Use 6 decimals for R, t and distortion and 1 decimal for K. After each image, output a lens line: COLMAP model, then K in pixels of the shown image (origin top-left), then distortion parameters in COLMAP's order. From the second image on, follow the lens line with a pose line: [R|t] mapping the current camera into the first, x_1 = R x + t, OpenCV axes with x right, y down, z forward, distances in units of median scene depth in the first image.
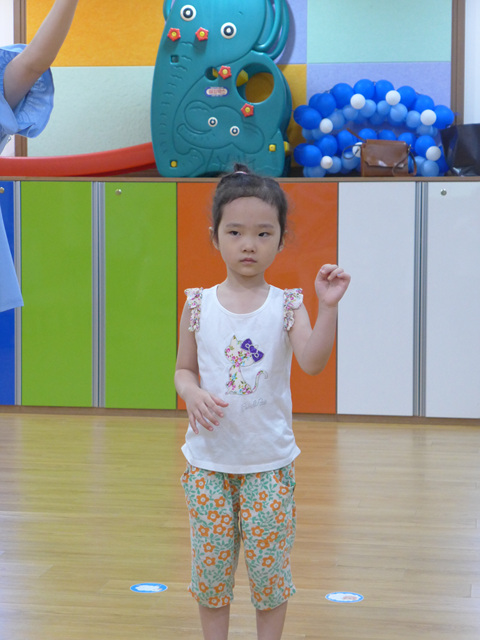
lens RADIAL K [[1494.6, 0, 243.3], [0, 1494.6, 320.3], [0, 0, 1]] dist [0.220343, 0.000000]
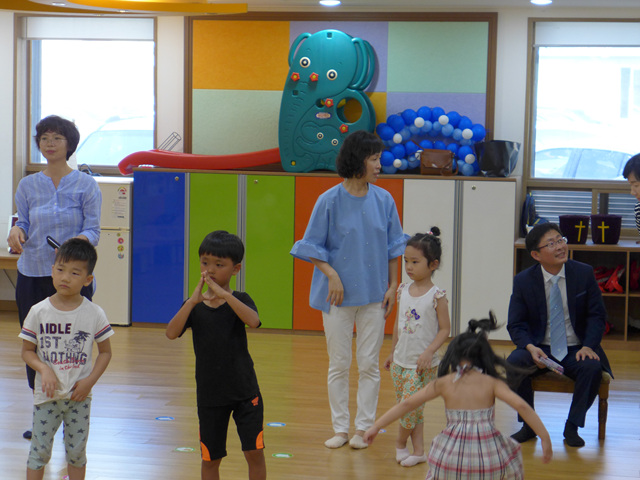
lens RADIAL K [[1677.4, 0, 316.9], [0, 1677.4, 238.5], [0, 0, 1]] dist [0.591422, 0.000000]
pose [[0.999376, 0.017180, -0.030864, 0.028869], [-0.017008, 0.999838, 0.005819, -0.039911], [0.030959, -0.005290, 0.999507, -0.649289]]
